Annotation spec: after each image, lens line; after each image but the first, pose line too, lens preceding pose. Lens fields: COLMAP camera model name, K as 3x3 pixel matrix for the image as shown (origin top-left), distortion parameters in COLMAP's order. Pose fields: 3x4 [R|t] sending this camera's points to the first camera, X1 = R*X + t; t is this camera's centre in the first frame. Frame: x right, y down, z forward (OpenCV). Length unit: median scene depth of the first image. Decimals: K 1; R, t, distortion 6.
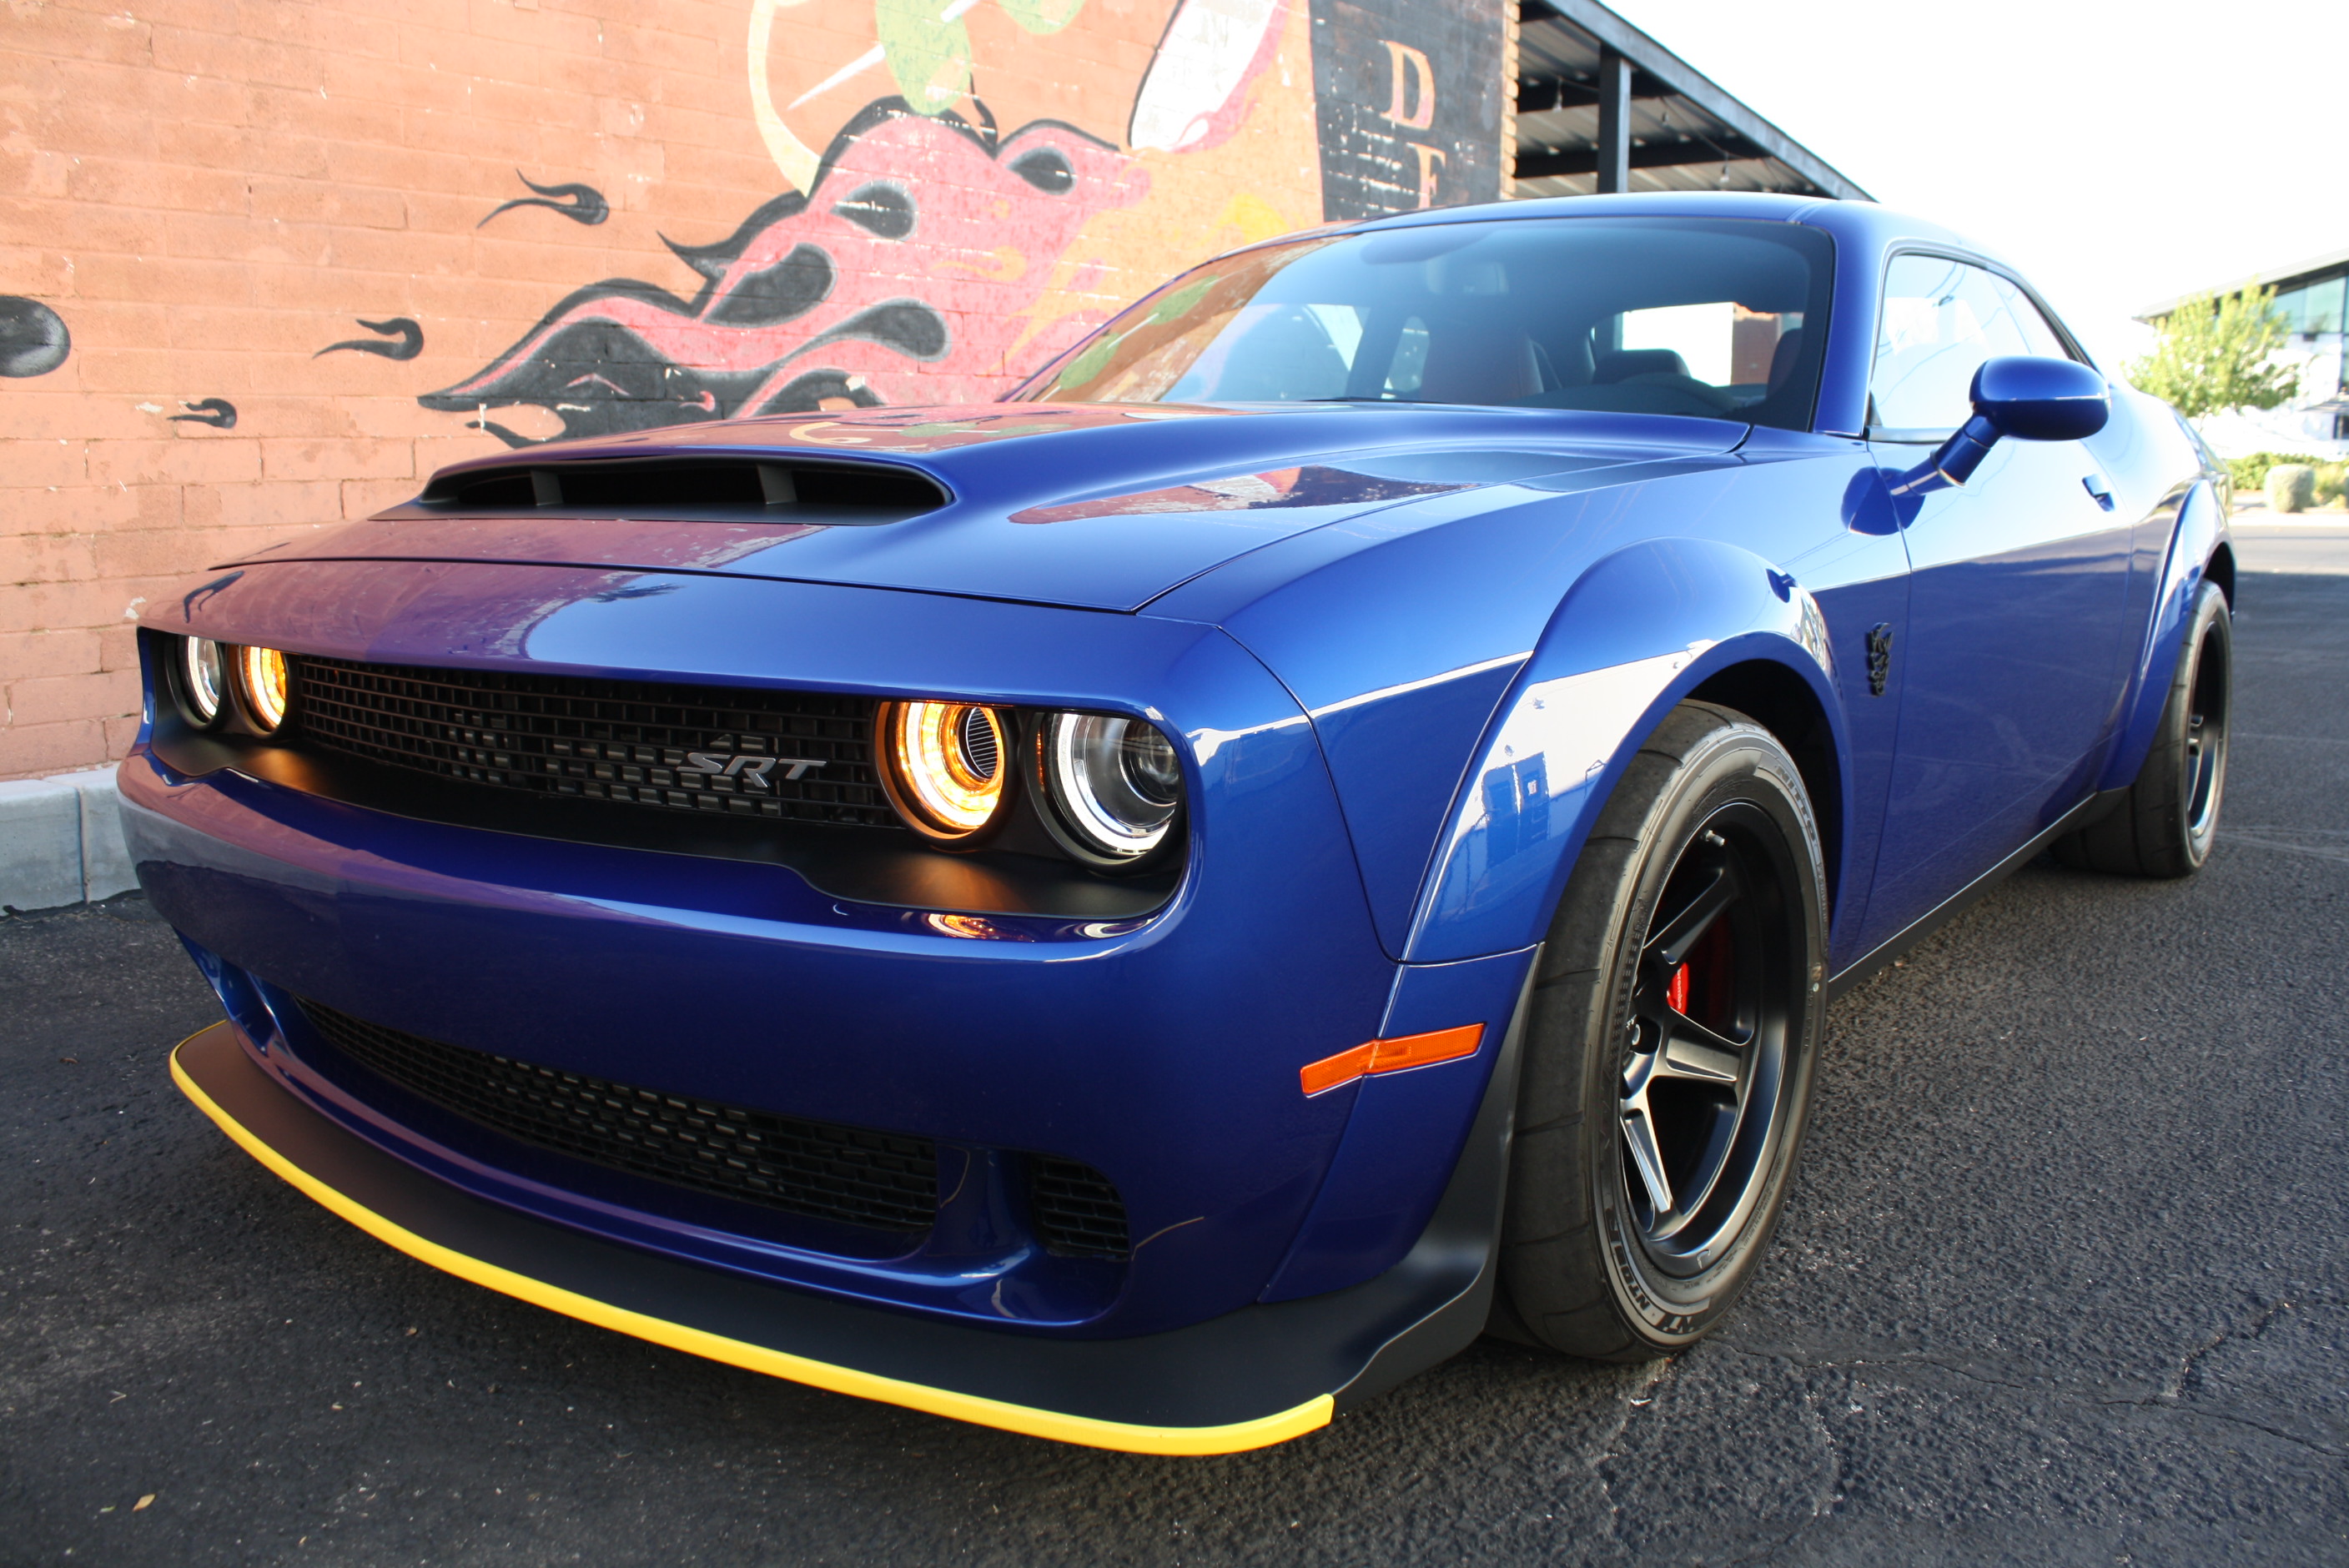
lens RADIAL K [[1982.7, 0, 1222.0], [0, 1982.7, 779.7], [0, 0, 1]] dist [-0.165923, 0.140636]
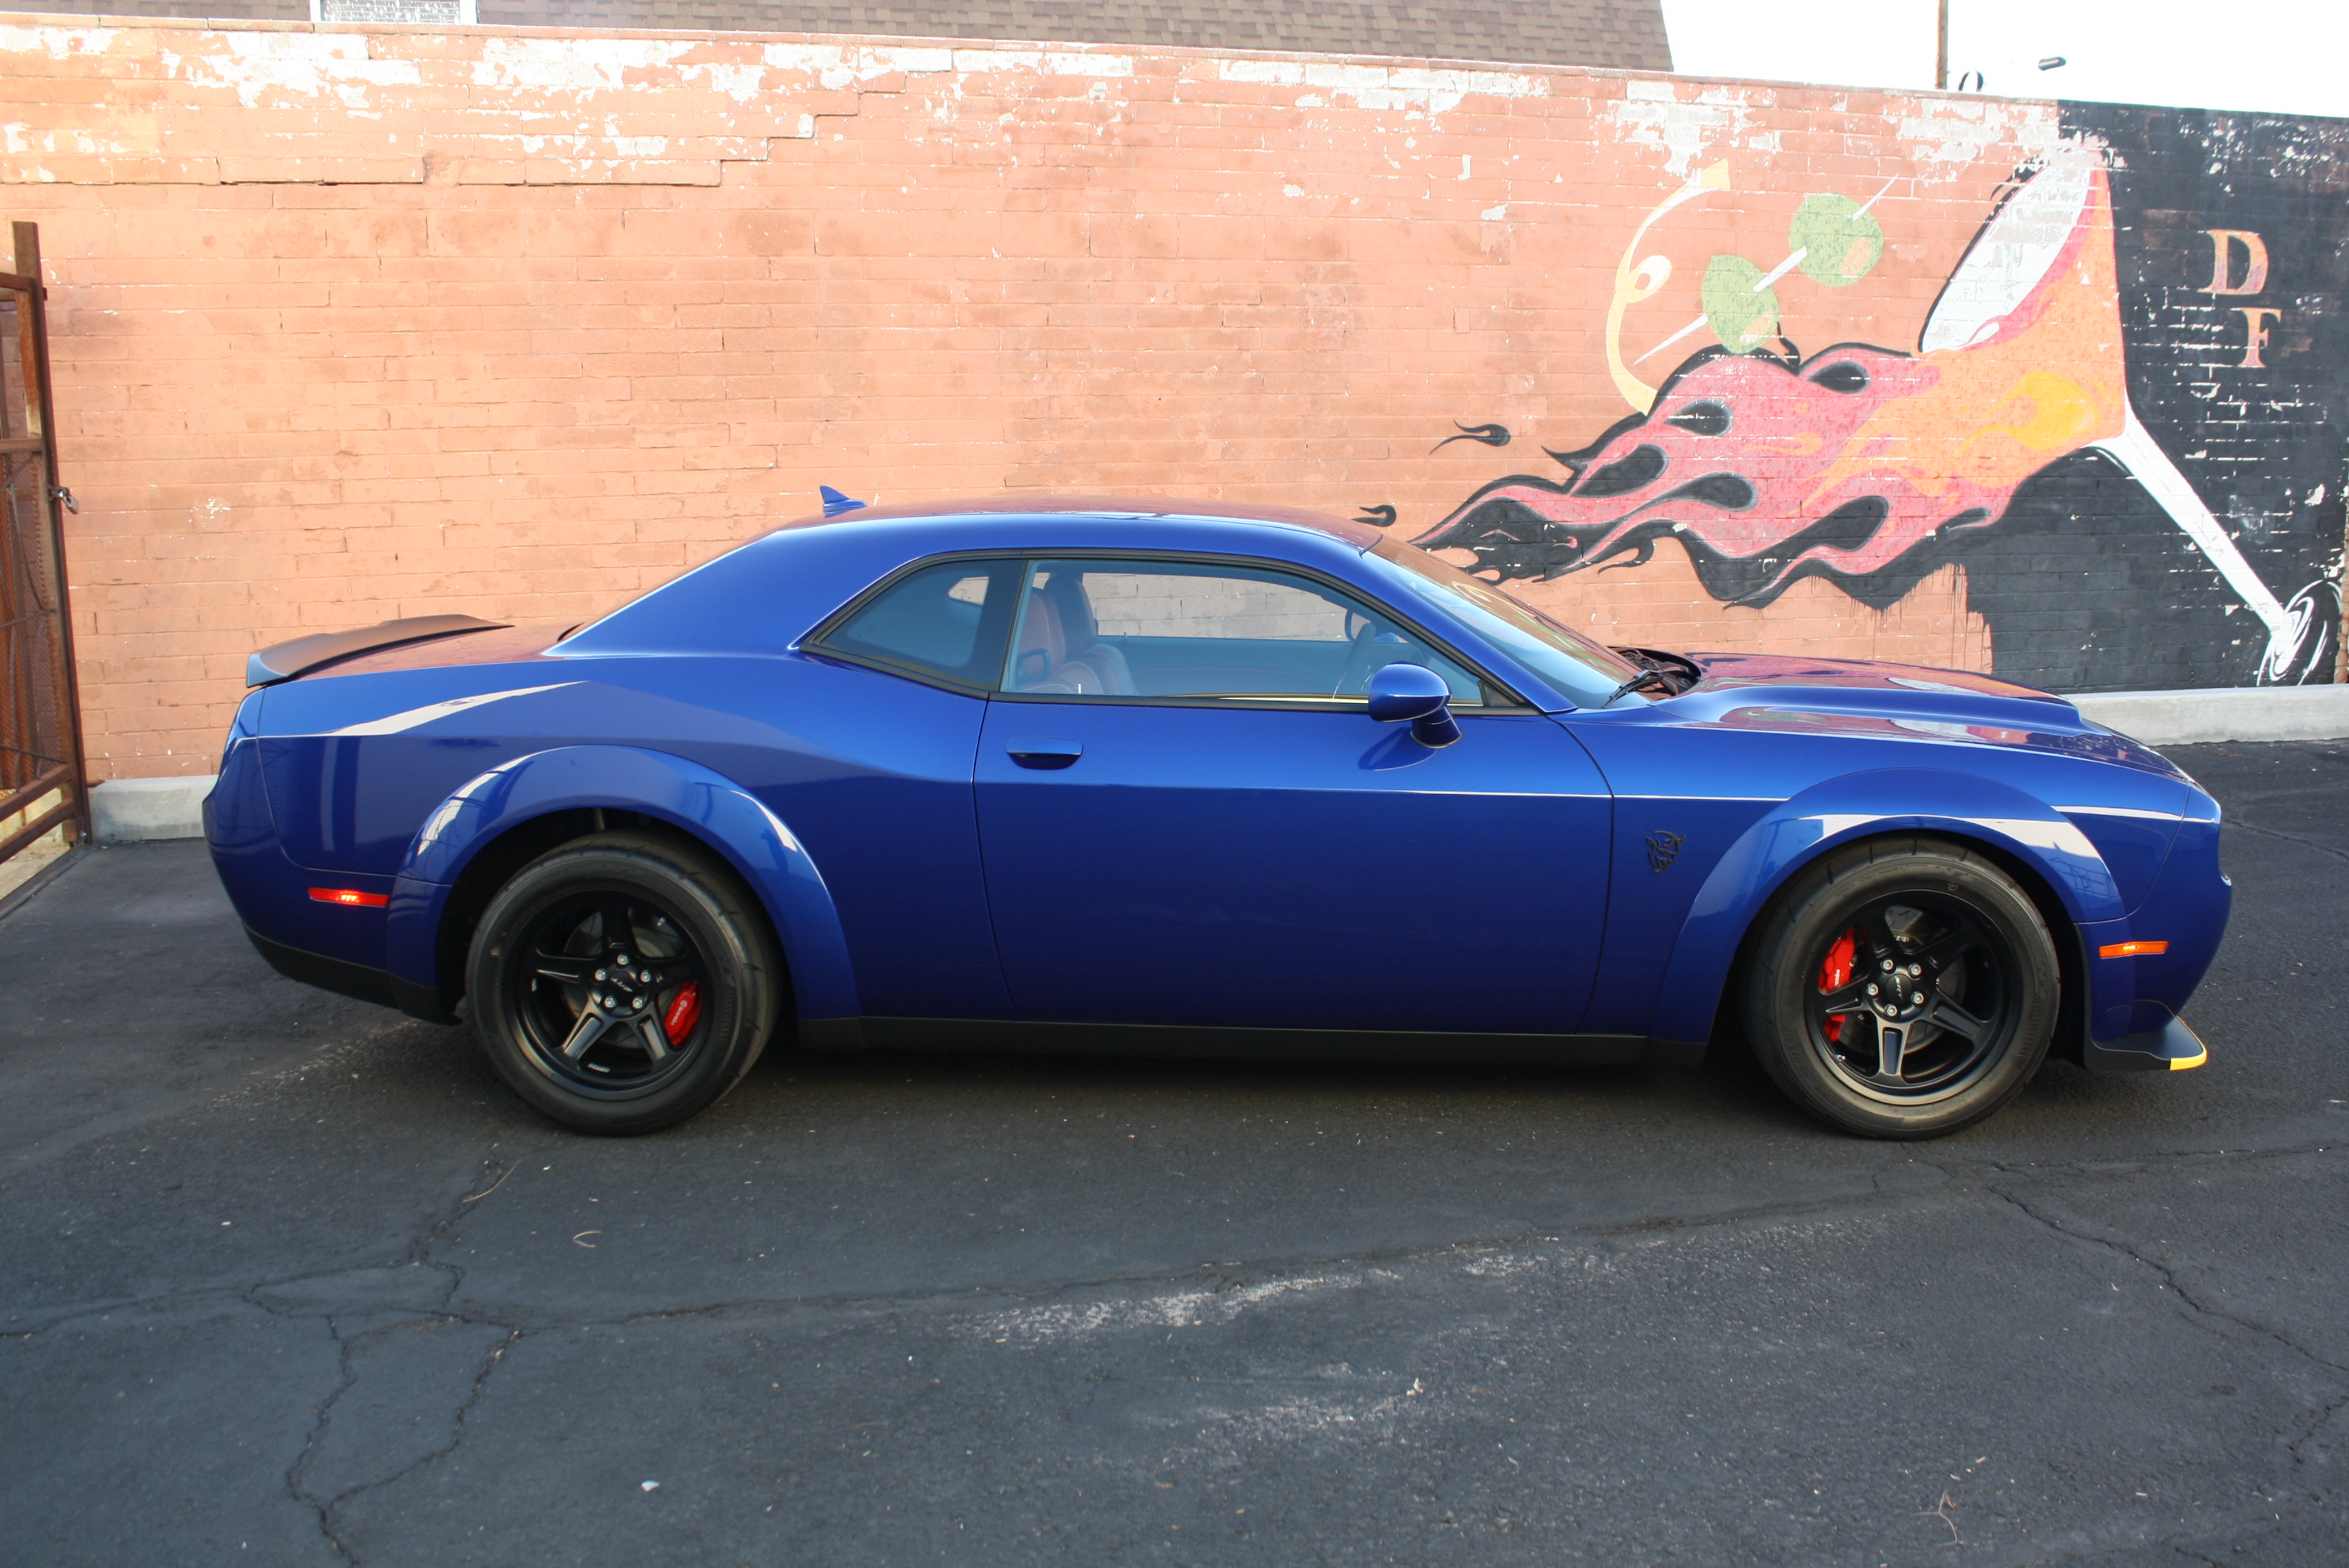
lens RADIAL K [[2189.9, 0, 1221.0], [0, 2189.9, 782.6], [0, 0, 1]] dist [-0.164275, 0.169224]
pose [[0.782889, 0.088056, -0.615899, 0.745722], [-0.089992, 0.995550, 0.027943, -0.011751], [0.615619, 0.033550, 0.787329, -0.736842]]
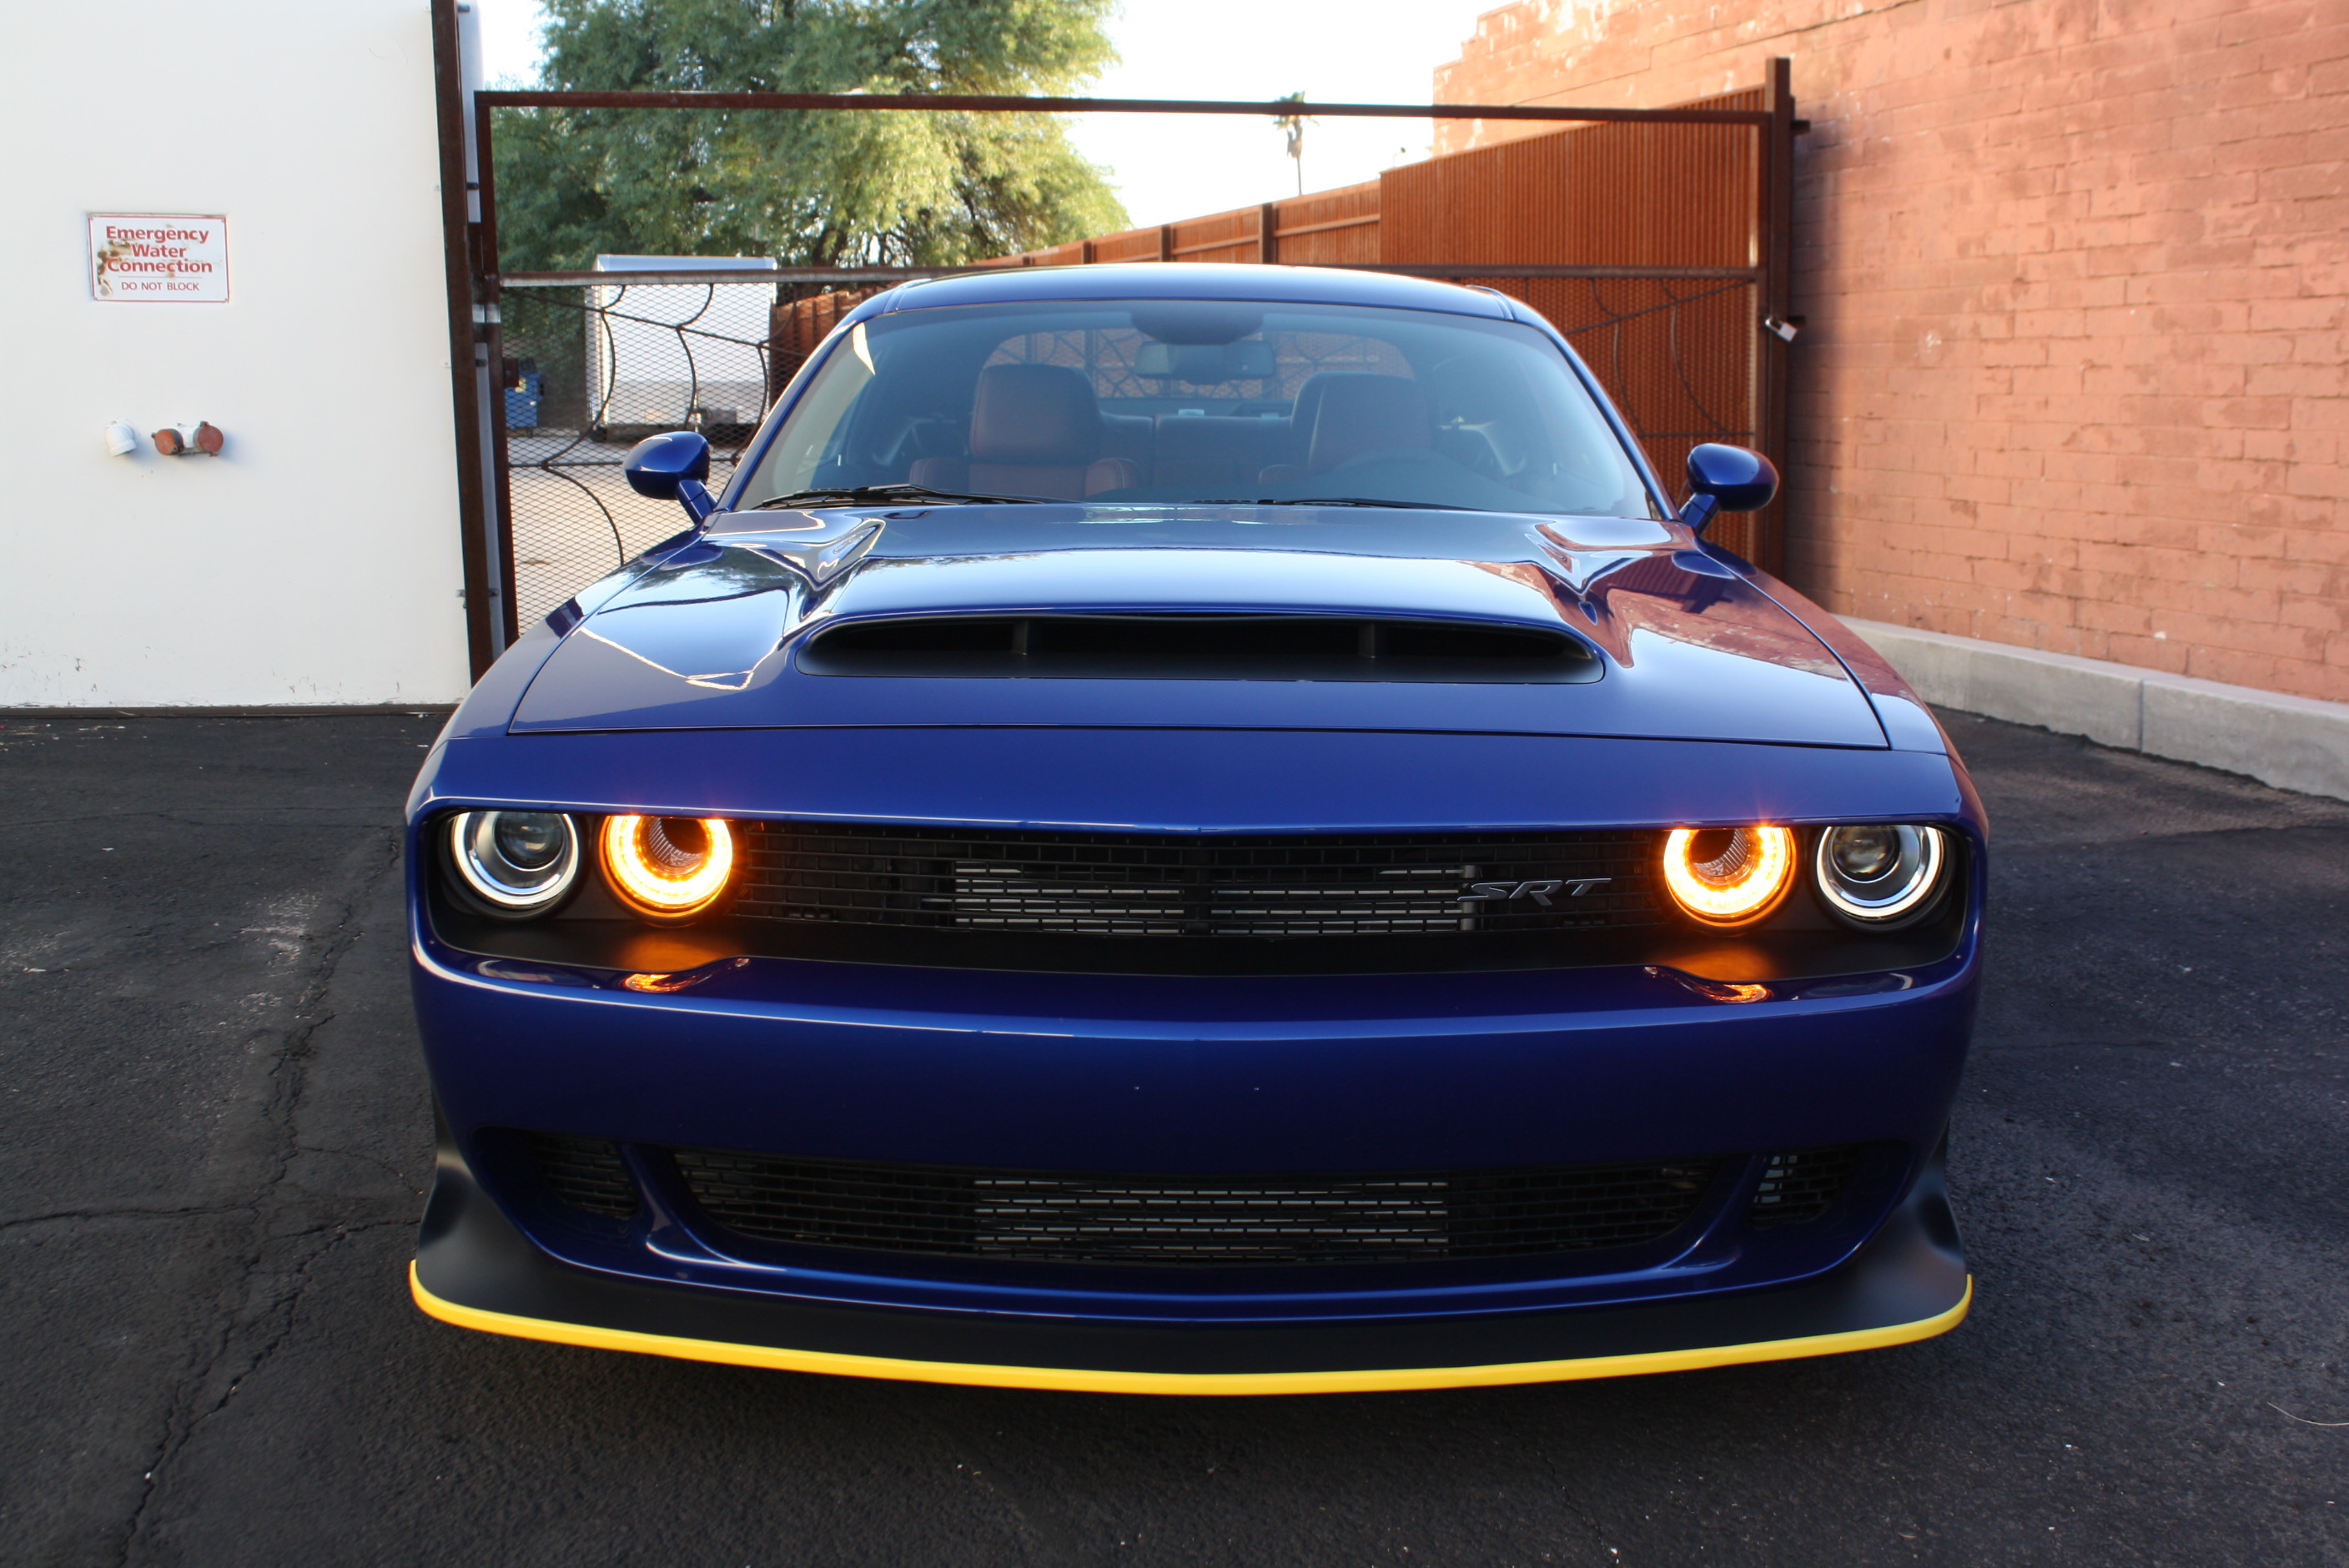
lens RADIAL K [[2313.4, 0, 1174.5], [0, 2313.4, 784.0], [0, 0, 1]] dist [-0.130603, 0.125613]
pose [[-0.613296, 0.133102, -0.778558, 0.767739], [-0.127107, 0.956221, 0.263601, -0.174014], [0.779559, 0.260625, -0.569528, 0.742921]]
